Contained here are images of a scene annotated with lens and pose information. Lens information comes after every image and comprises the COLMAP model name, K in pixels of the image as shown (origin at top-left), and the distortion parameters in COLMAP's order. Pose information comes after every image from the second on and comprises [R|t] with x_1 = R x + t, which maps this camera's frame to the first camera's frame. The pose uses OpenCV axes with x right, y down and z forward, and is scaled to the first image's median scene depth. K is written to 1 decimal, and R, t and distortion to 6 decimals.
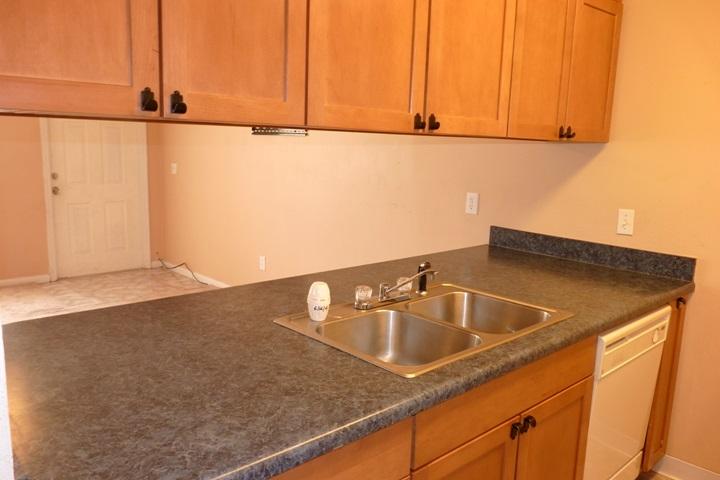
lens RADIAL K [[582.0, 0, 360.0], [0, 582.0, 240.0], [0, 0, 1]] dist [-0.011949, 0.002899]
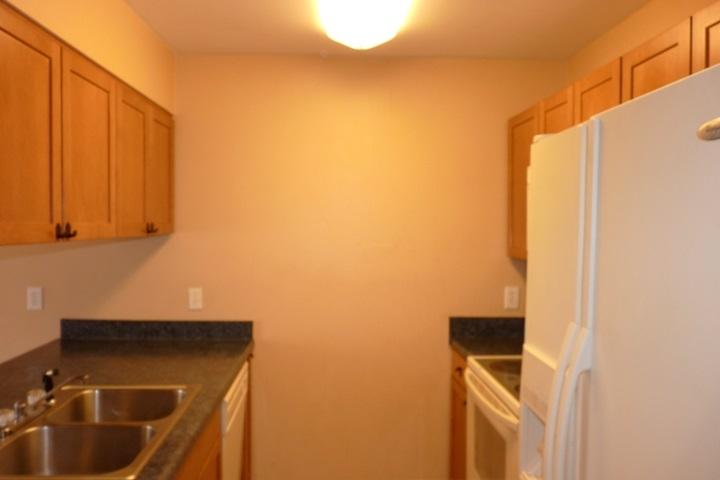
lens RADIAL K [[582.0, 0, 360.0], [0, 582.0, 240.0], [0, 0, 1]] dist [-0.011949, 0.002899]
pose [[0.635121, -0.050258, 0.770776, -0.263229], [0.138160, 0.989180, -0.049345, -0.050083], [-0.759956, 0.137830, 0.635192, -0.029170]]
